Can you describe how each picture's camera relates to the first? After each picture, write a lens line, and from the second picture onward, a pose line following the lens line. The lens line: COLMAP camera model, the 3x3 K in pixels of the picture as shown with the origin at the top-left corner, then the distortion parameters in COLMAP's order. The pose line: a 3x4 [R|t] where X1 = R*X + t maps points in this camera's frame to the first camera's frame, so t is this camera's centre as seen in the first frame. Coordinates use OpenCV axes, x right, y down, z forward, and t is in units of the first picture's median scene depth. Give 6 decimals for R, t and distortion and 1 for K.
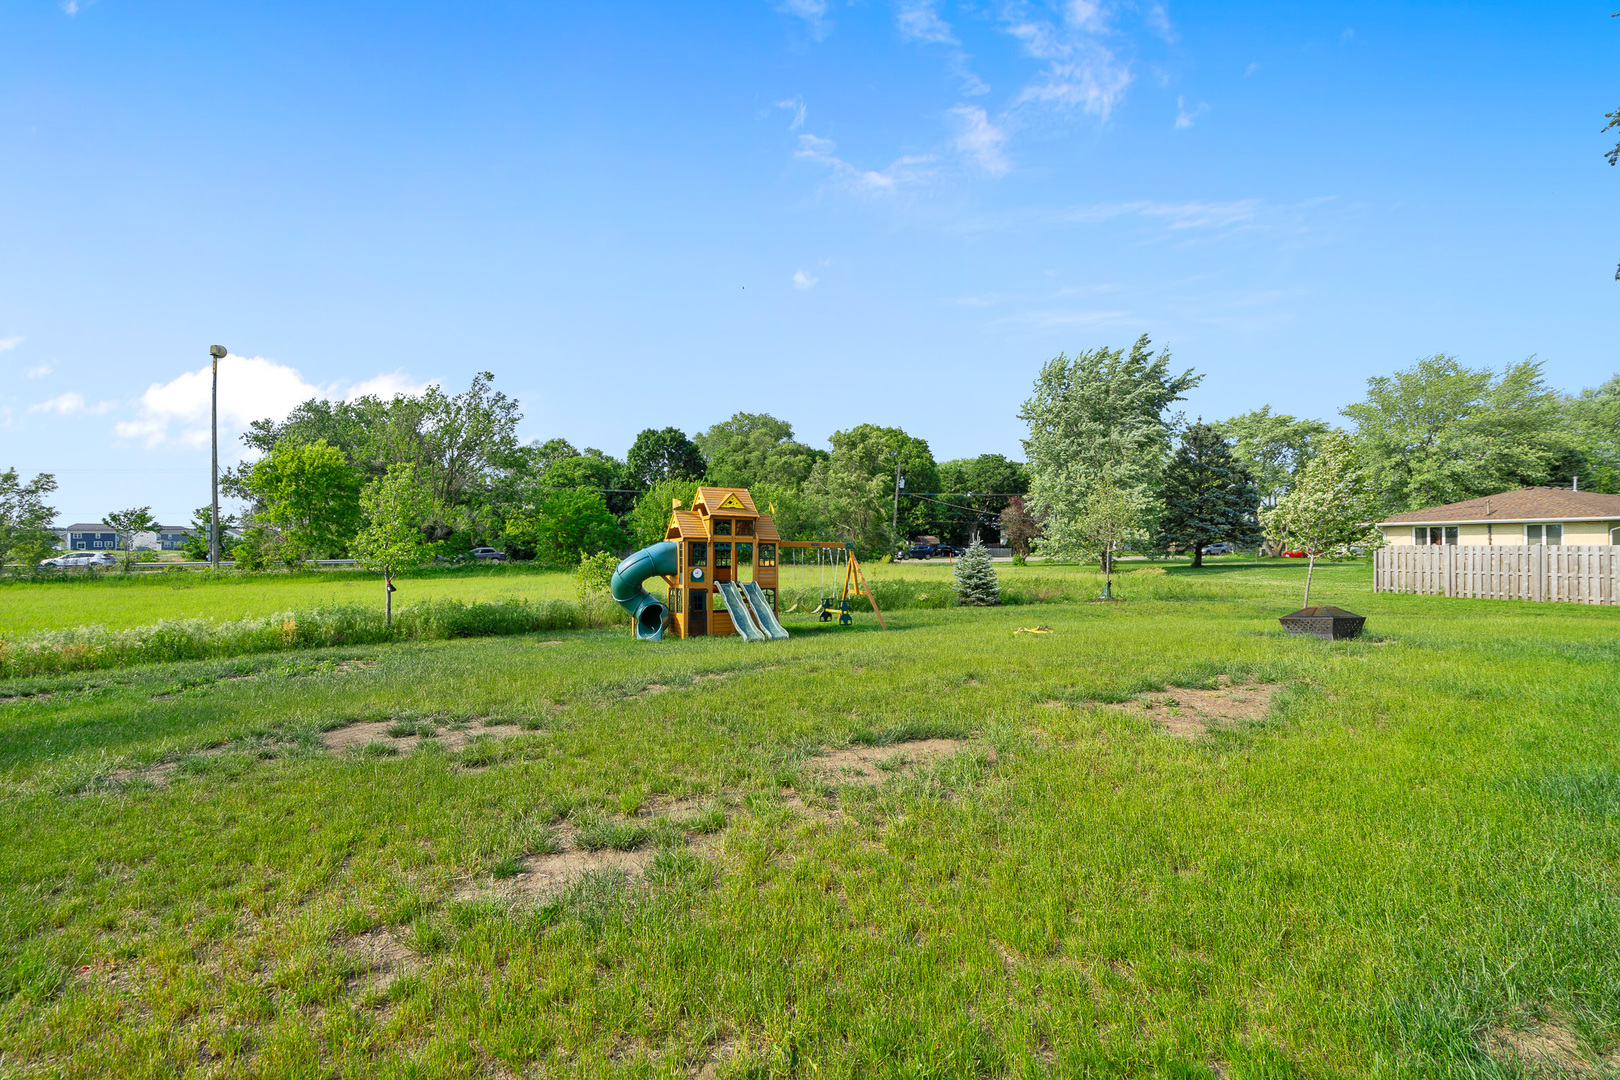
lens RADIAL K [[741.7, 0, 807.7], [0, 741.7, 549.4], [0, 0, 1]] dist [0.000648, 0.000611]
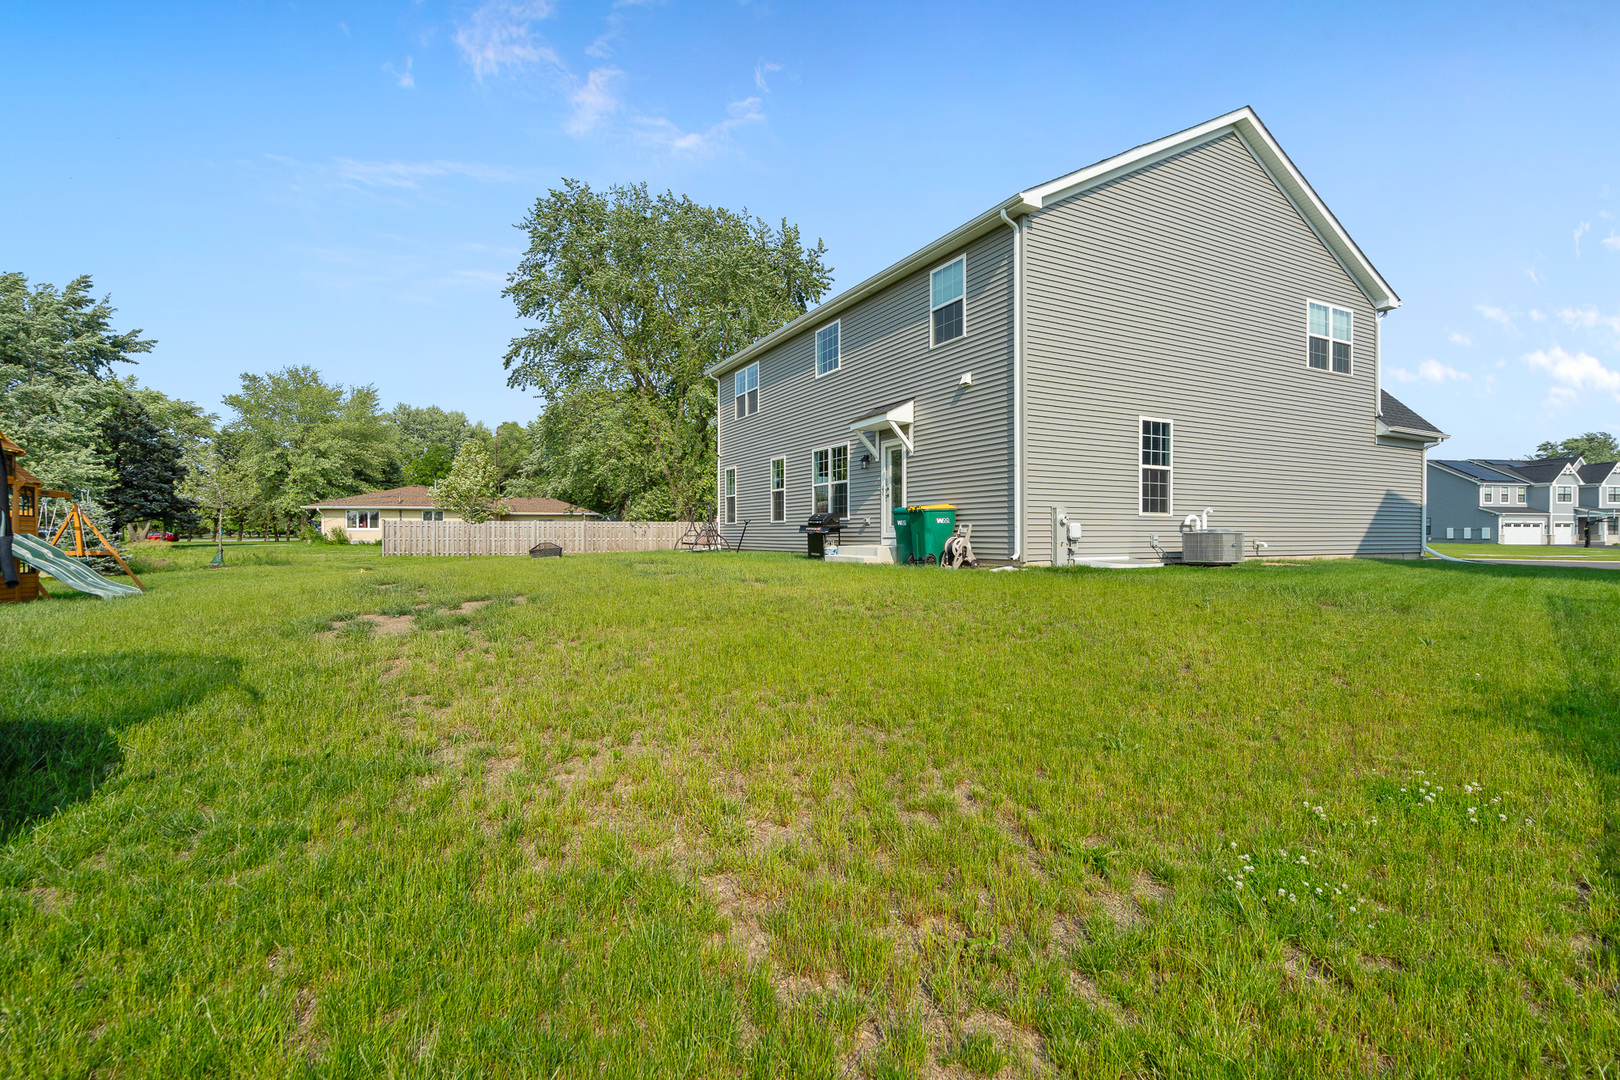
lens RADIAL K [[735.9, 0, 808.4], [0, 735.9, 520.6], [0, 0, 1]] dist [-0.003419, -0.000070]
pose [[0.181950, 0.022198, 0.983057, -0.231830], [0.005462, 0.999707, -0.023585, 0.018853], [-0.983293, 0.009660, 0.181776, 0.022180]]
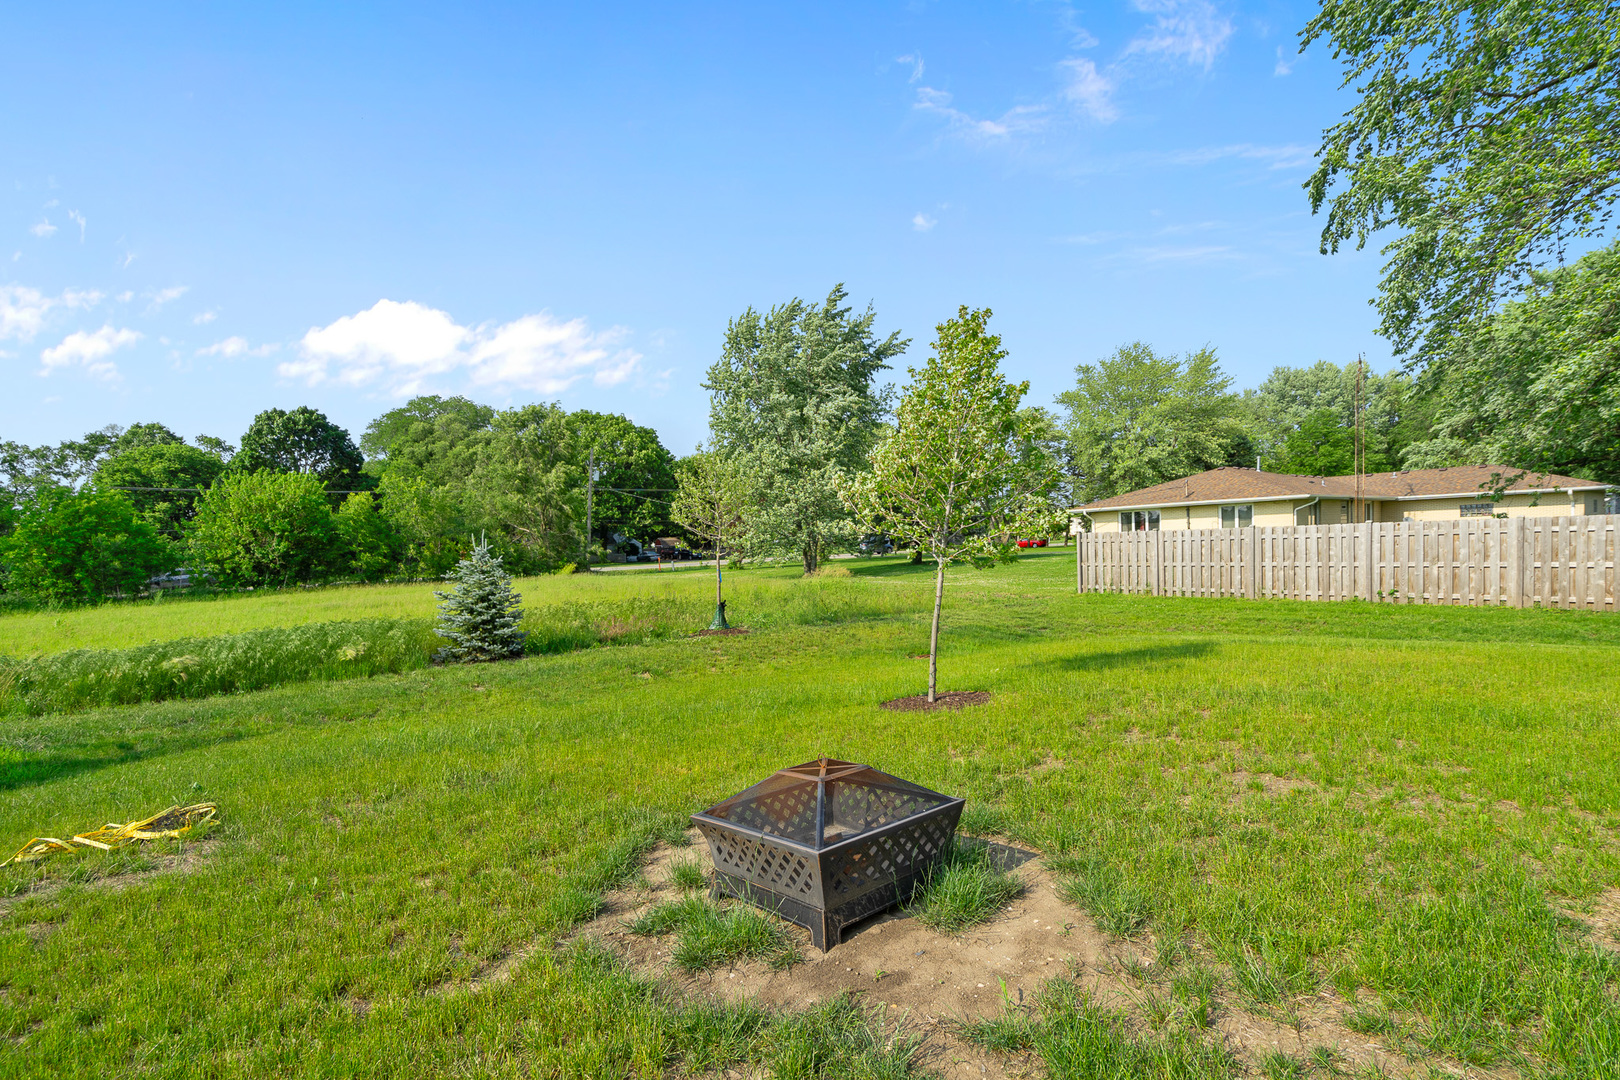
lens RADIAL K [[755.9, 0, 796.5], [0, 755.9, 592.1], [0, 0, 1]] dist [0.001629, 0.000592]
pose [[0.960361, -0.051690, 0.273926, 0.161433], [0.036853, 0.997575, 0.059040, -0.001257], [-0.276314, -0.046604, 0.959937, 0.195755]]
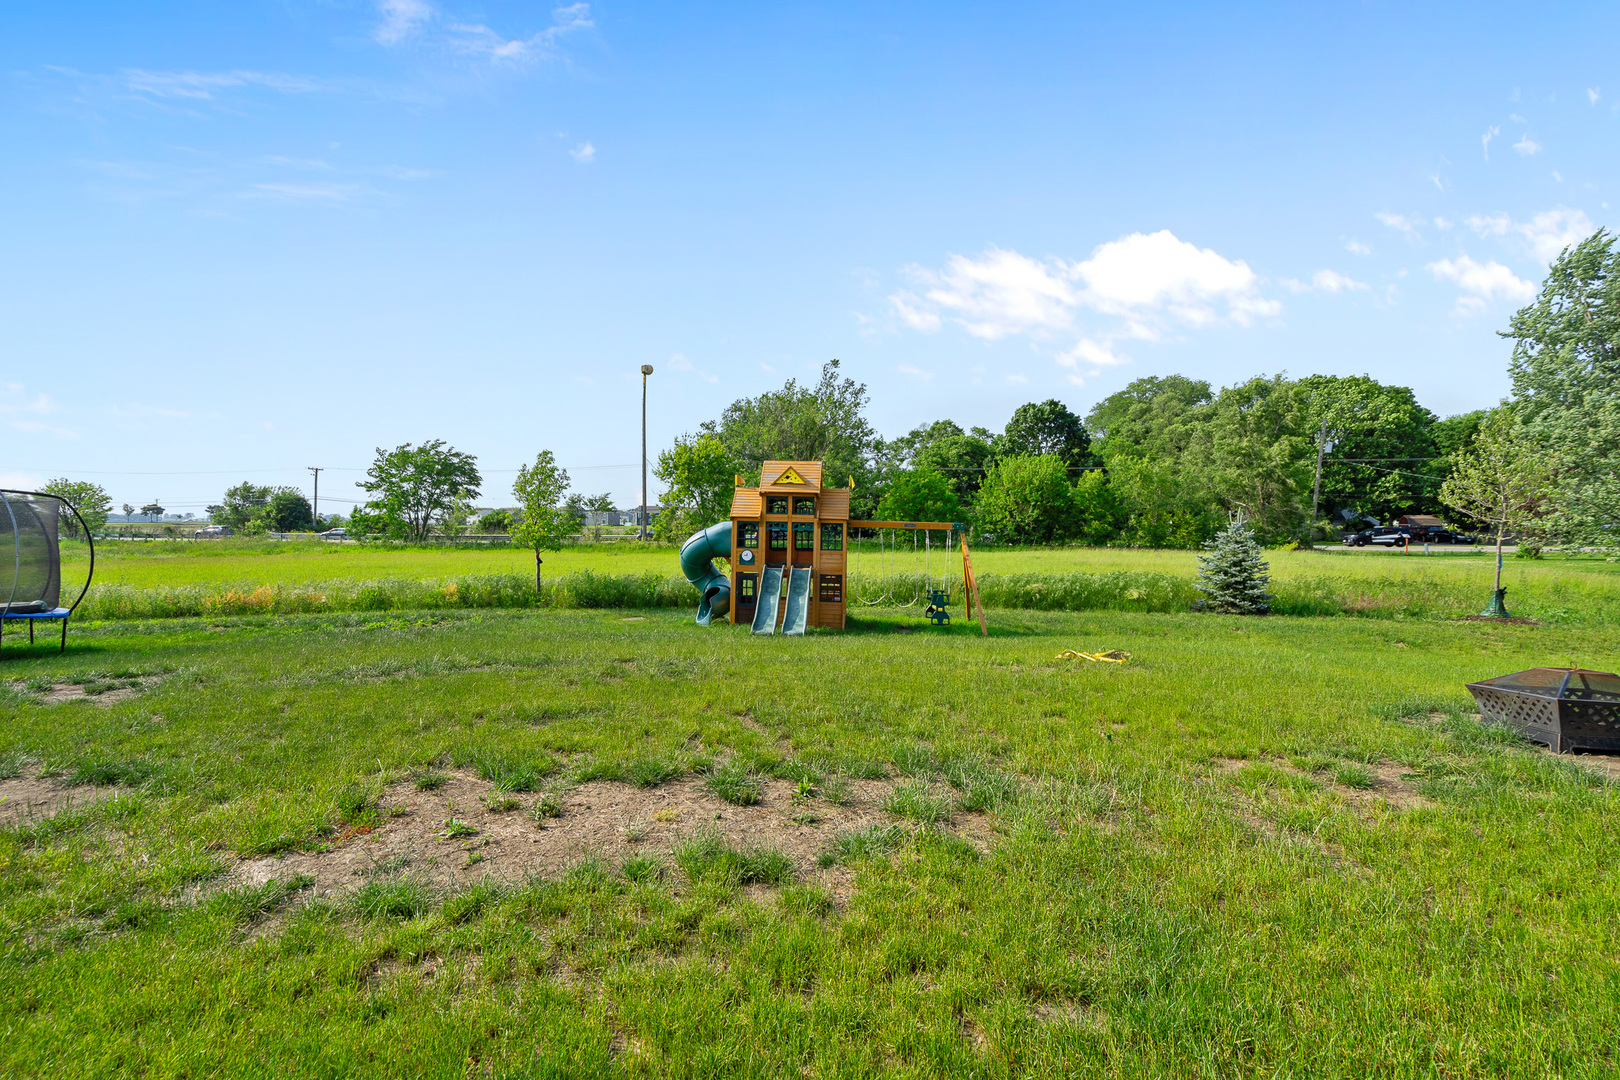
lens RADIAL K [[739.5, 0, 805.7], [0, 739.5, 538.6], [0, 0, 1]] dist [0.000353, 0.000317]
pose [[0.837862, 0.017731, -0.545595, 0.144089], [-0.010246, 0.999807, 0.016758, -0.001668], [0.545787, -0.008451, 0.837882, 0.097114]]
